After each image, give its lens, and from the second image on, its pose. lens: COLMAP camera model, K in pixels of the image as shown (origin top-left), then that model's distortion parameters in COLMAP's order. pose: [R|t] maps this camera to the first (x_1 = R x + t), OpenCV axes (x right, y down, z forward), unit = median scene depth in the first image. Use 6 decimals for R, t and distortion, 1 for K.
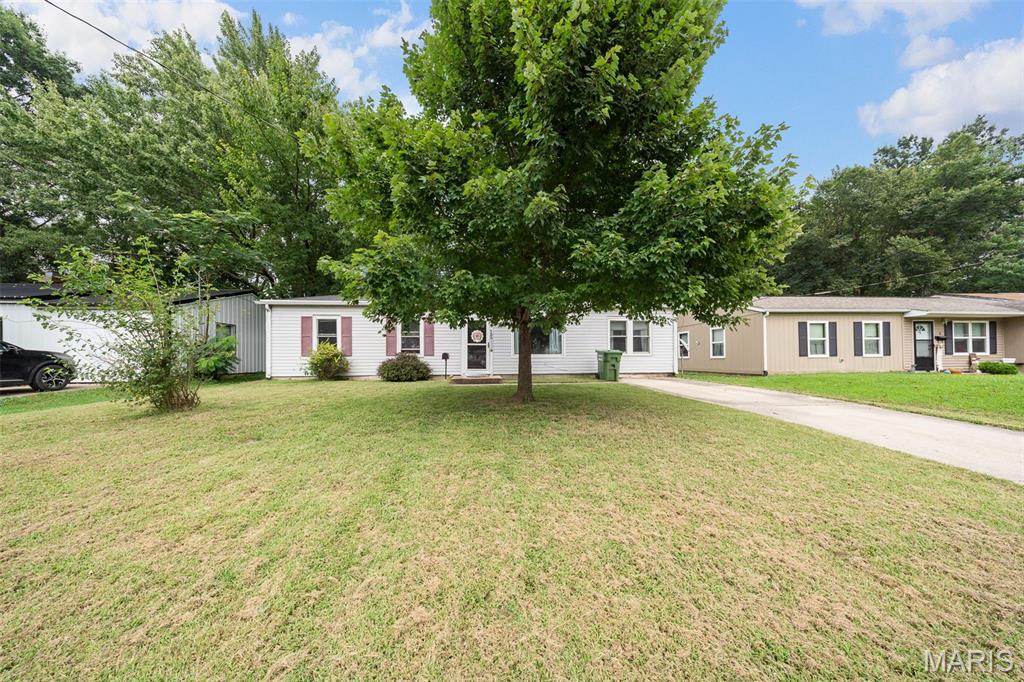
lens RADIAL K [[309.6, 0, 517.5], [0, 309.6, 355.9], [0, 0, 1]] dist [0.000226, -0.000997]
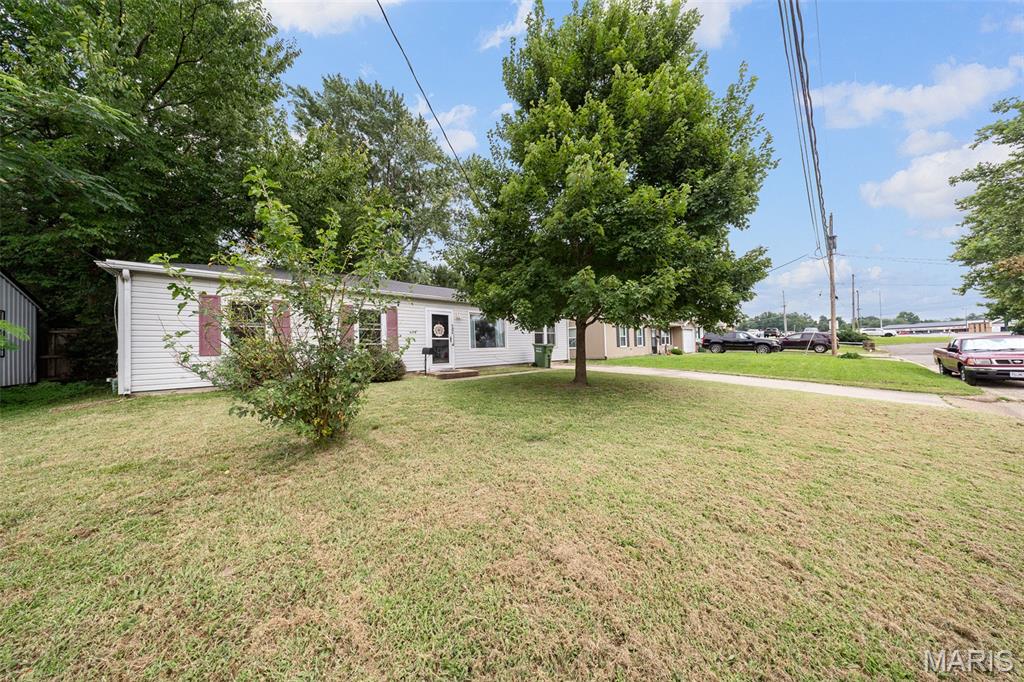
lens RADIAL K [[309.6, 0, 506.3], [0, 309.6, 344.4], [0, 0, 1]] dist [0.000226, -0.000997]
pose [[0.786270, -0.007365, 0.617839, -0.589122], [0.014281, 0.999878, -0.006255, -0.009901], [-0.617718, 0.013741, 0.786279, 0.096458]]
